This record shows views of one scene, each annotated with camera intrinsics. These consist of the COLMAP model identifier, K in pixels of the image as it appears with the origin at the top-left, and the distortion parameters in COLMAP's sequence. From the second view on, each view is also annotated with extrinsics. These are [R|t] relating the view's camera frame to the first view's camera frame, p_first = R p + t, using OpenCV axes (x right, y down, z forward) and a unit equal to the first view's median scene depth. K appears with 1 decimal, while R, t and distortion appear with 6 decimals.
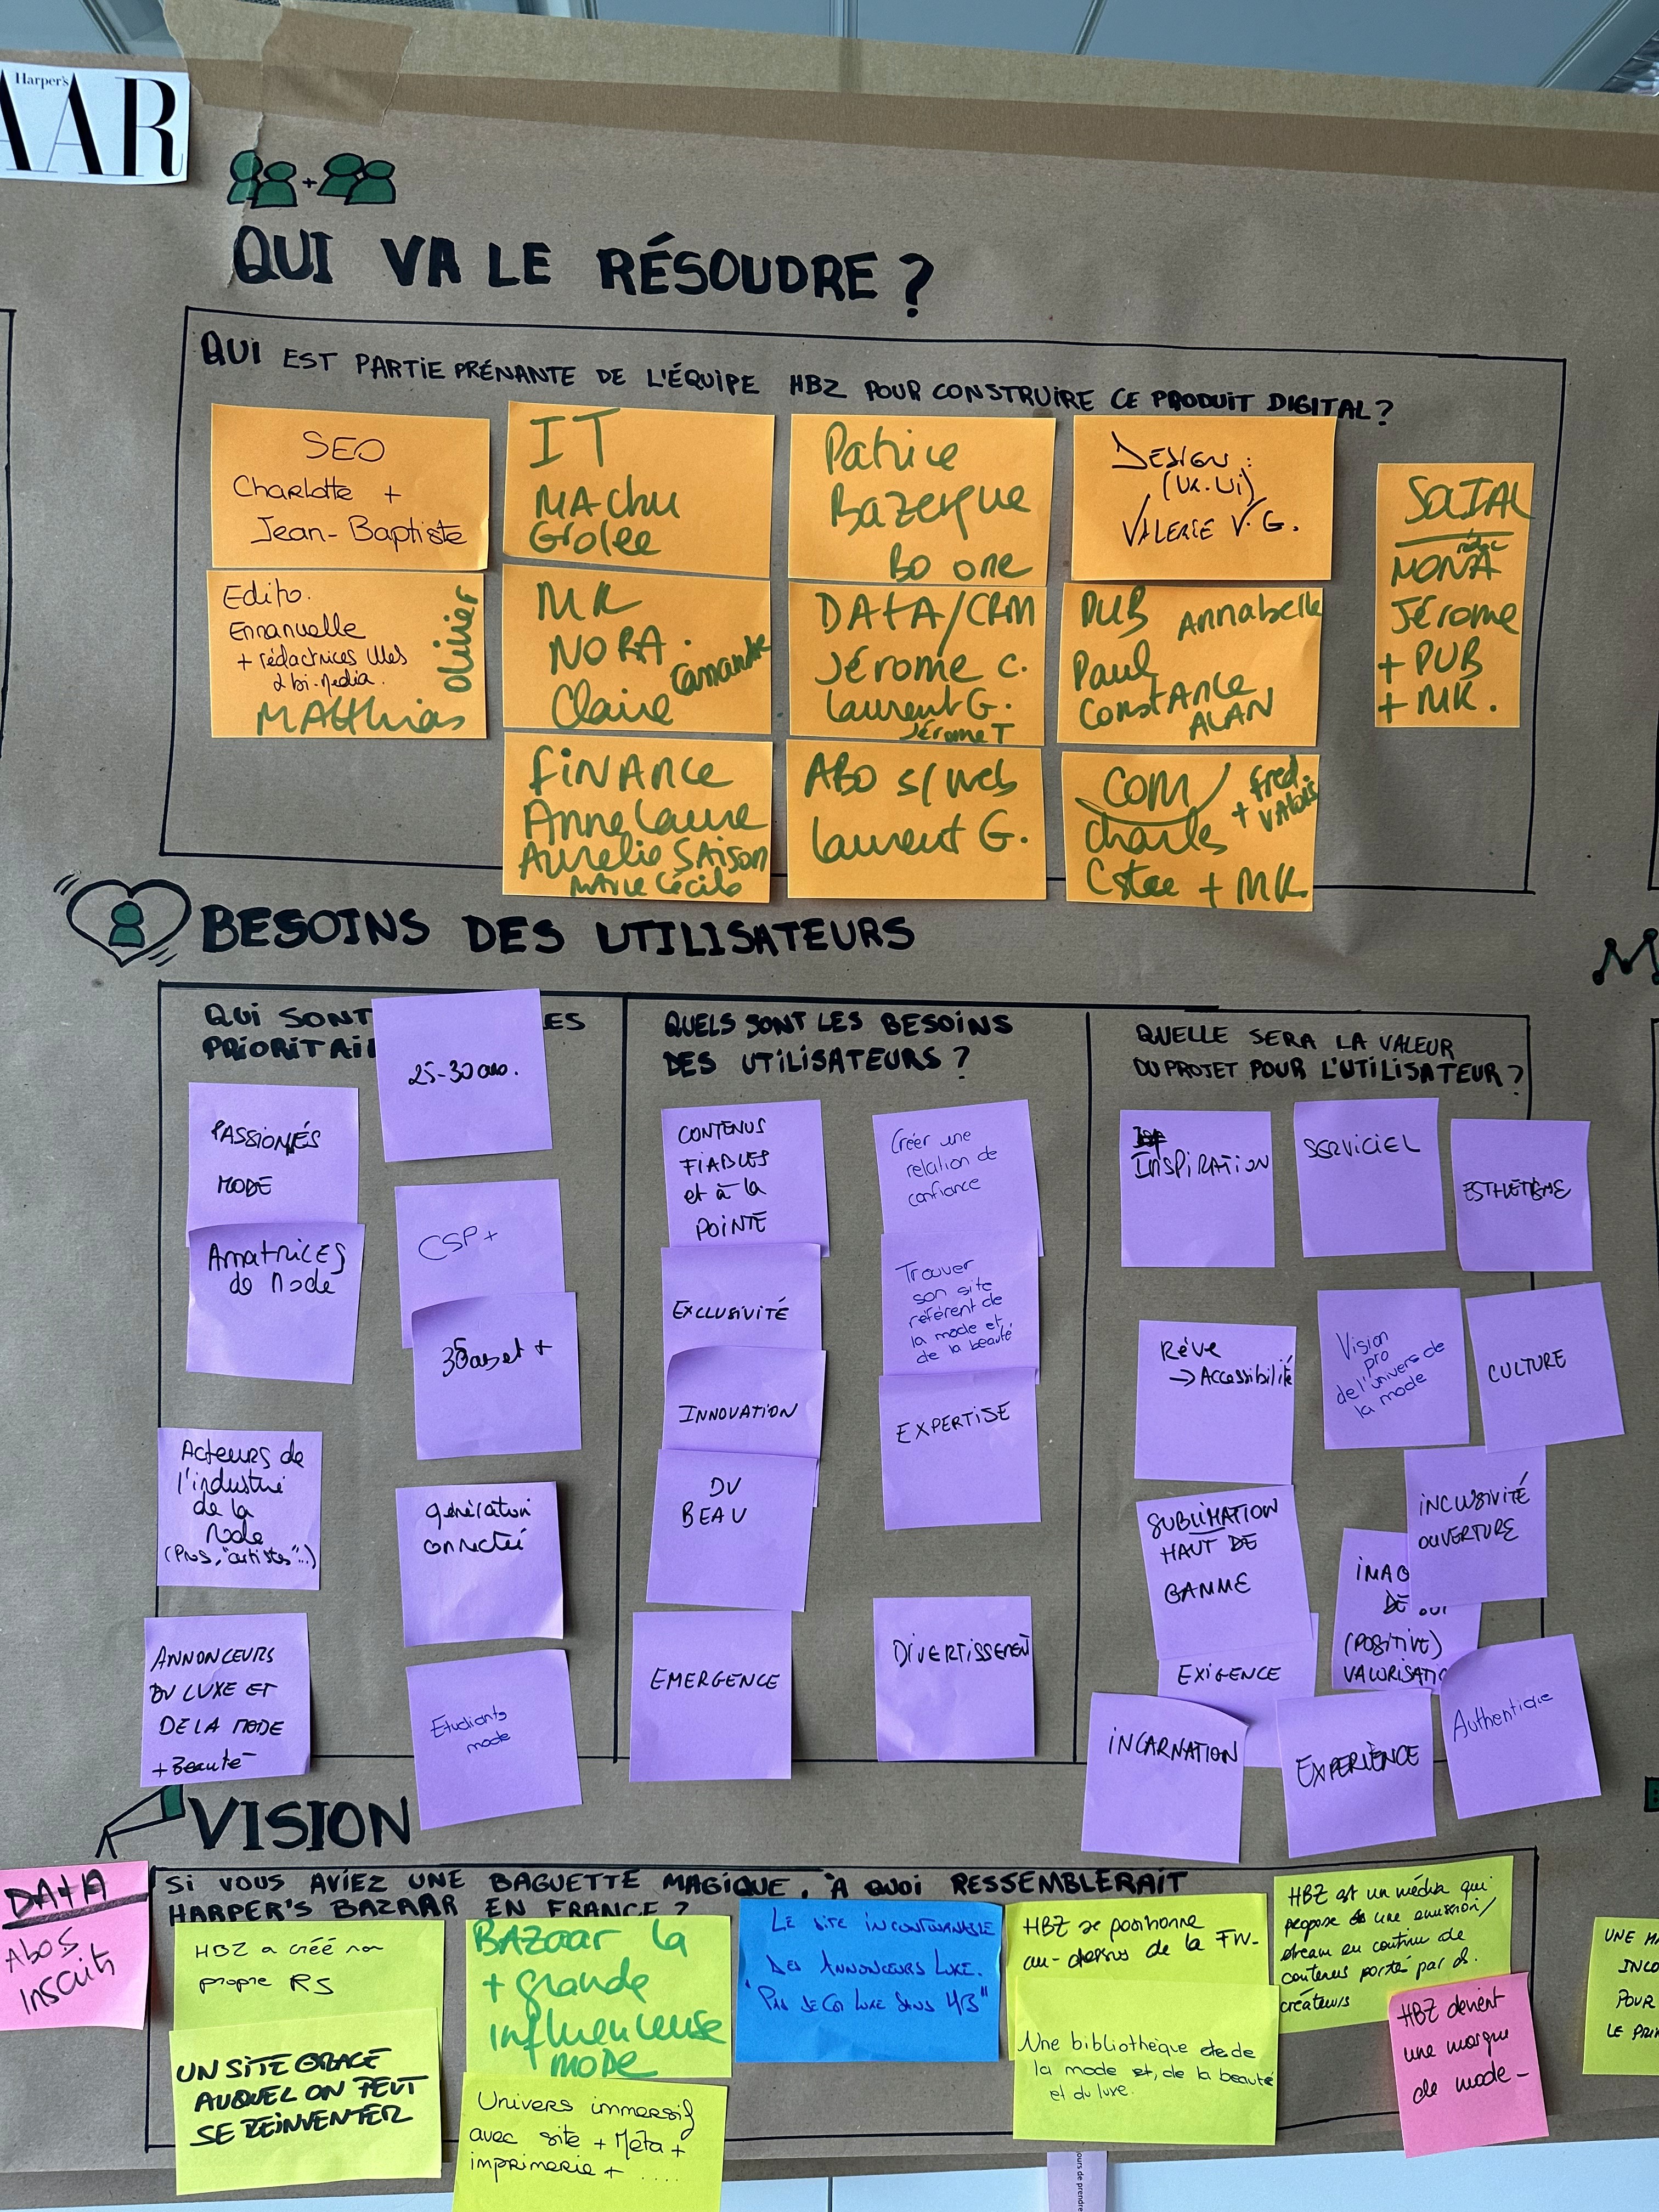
lens RADIAL K [[1550.2, 0, 828.6], [0, 1550.2, 1095.2], [0, 0, 1]] dist [-0.007908, -0.005903]
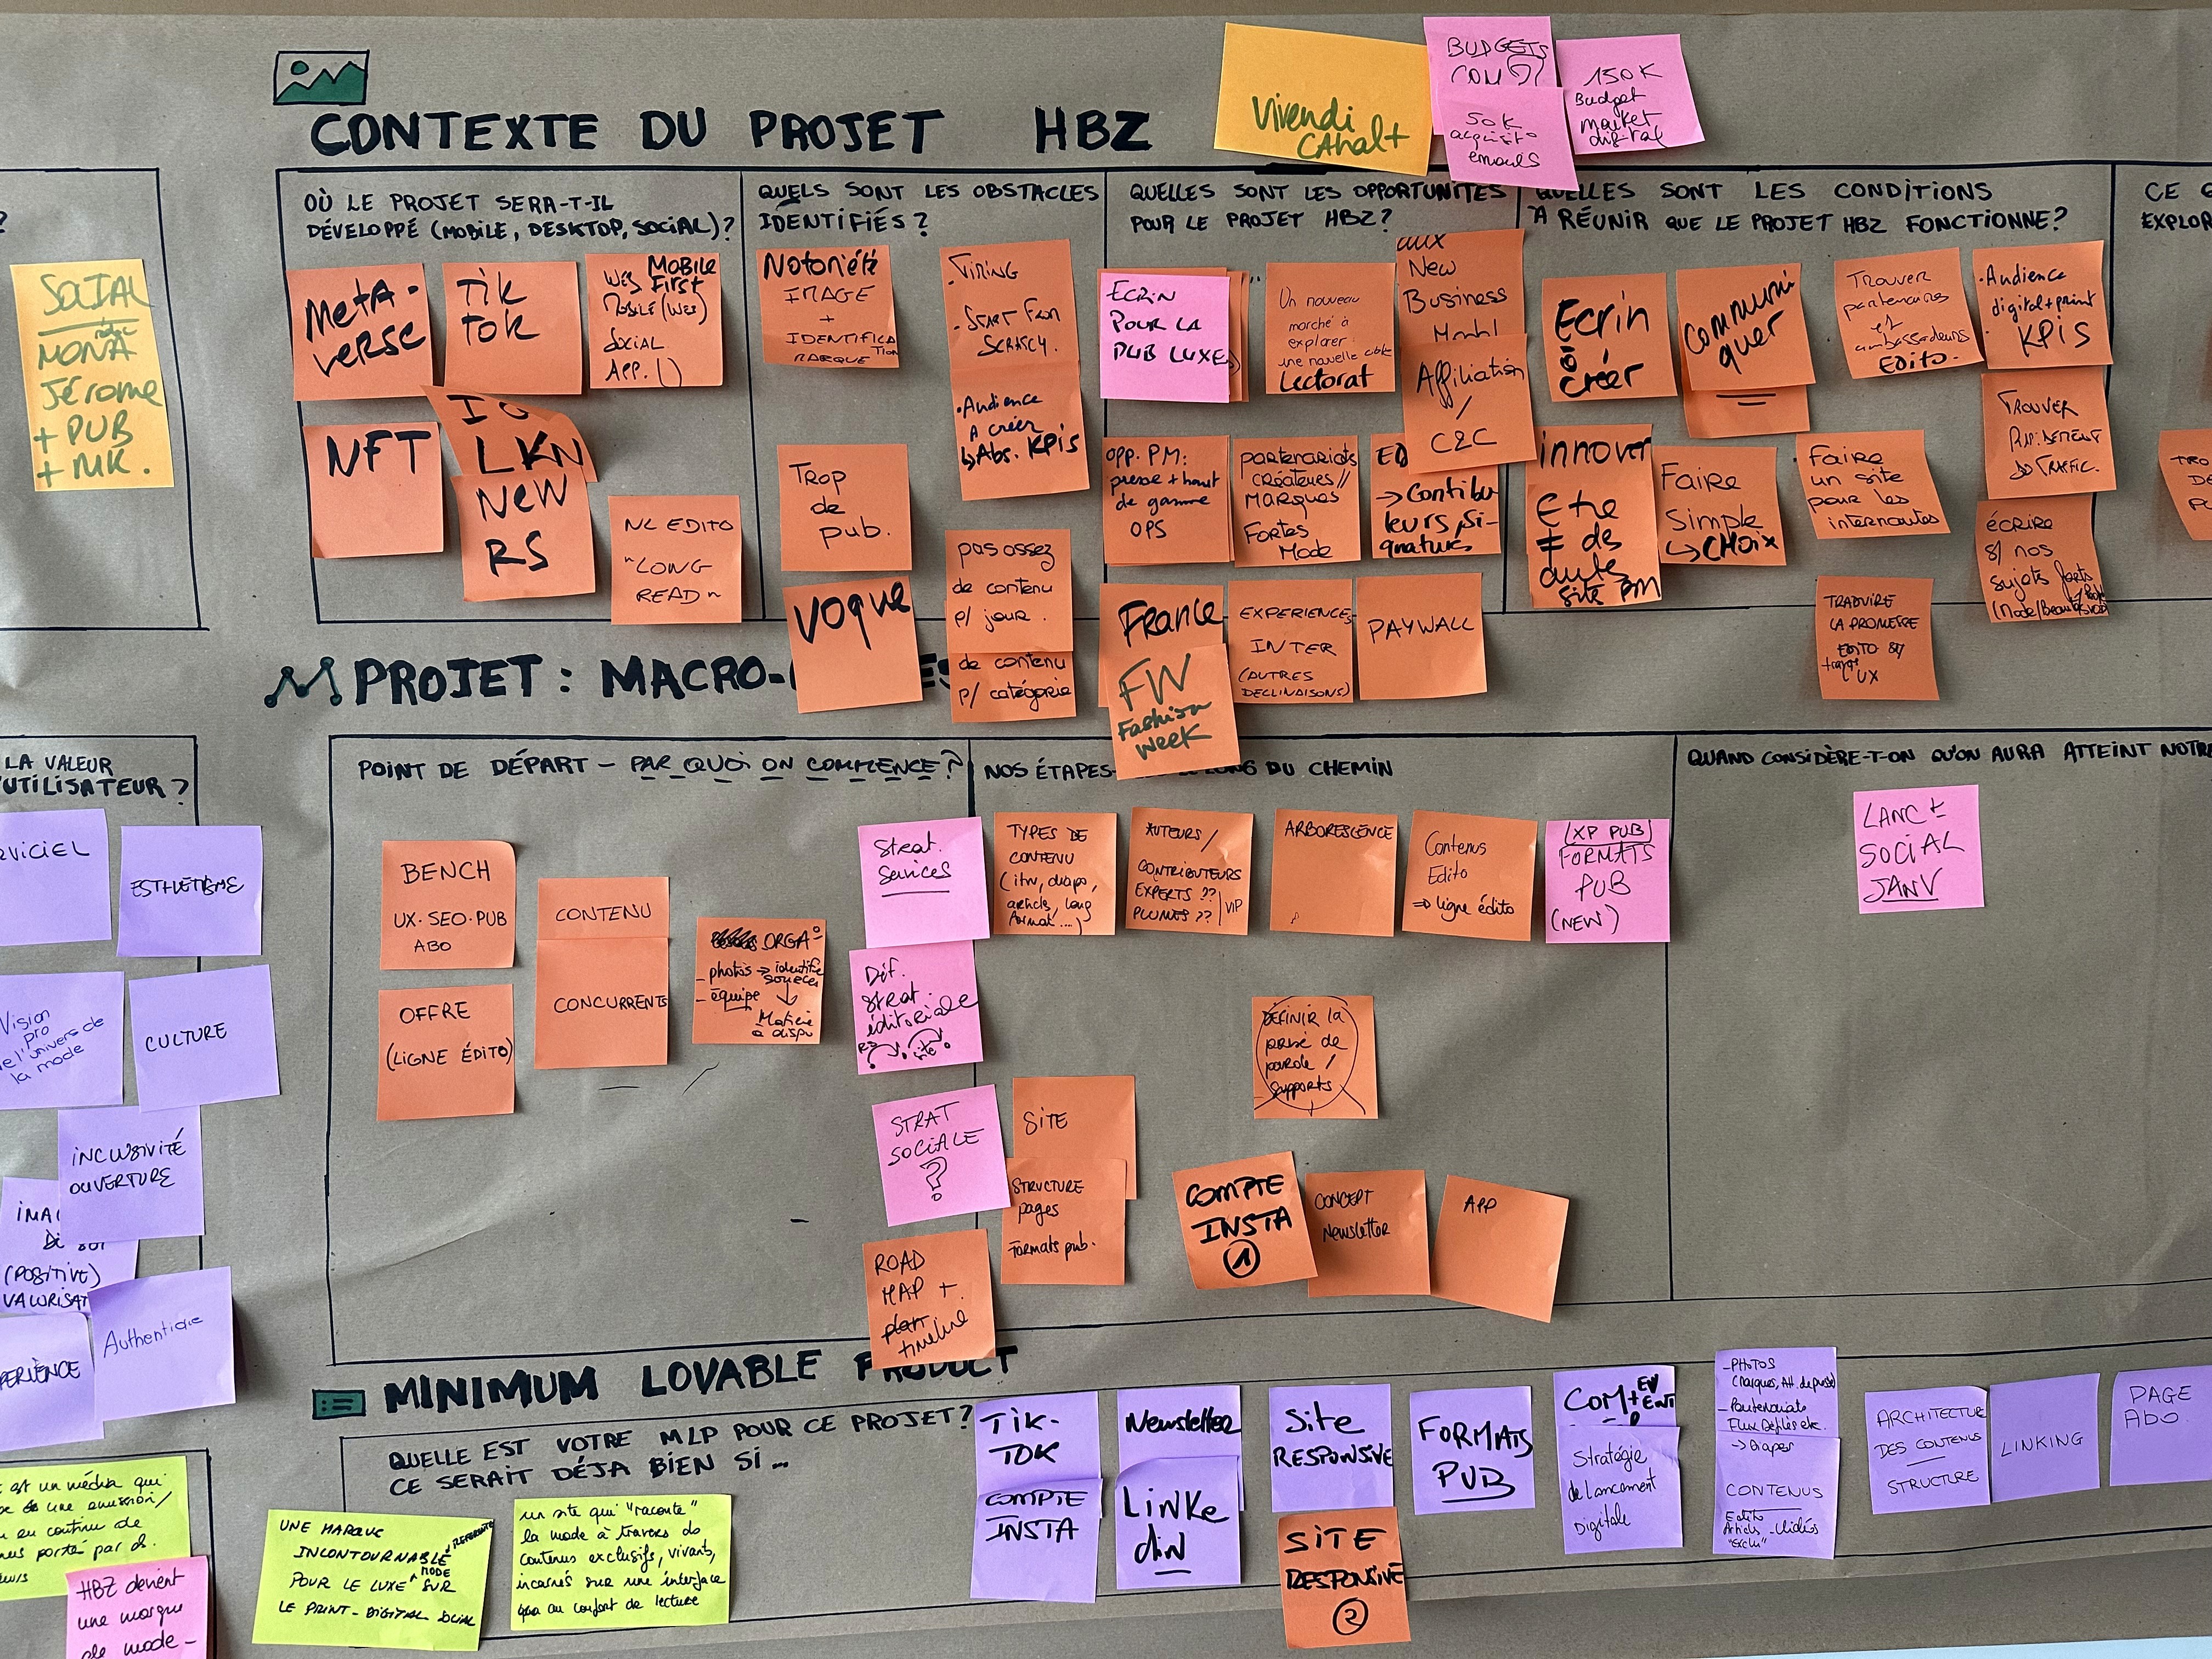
lens RADIAL K [[1550.2, 0, 1105.9], [0, 1550.2, 836.8], [0, 0, 1]] dist [-0.007908, -0.005903]
pose [[0.999498, -0.023522, -0.021201, 1.178770], [0.023815, 0.999622, 0.013710, 0.025044], [0.020871, -0.014208, 0.999681, -0.145047]]
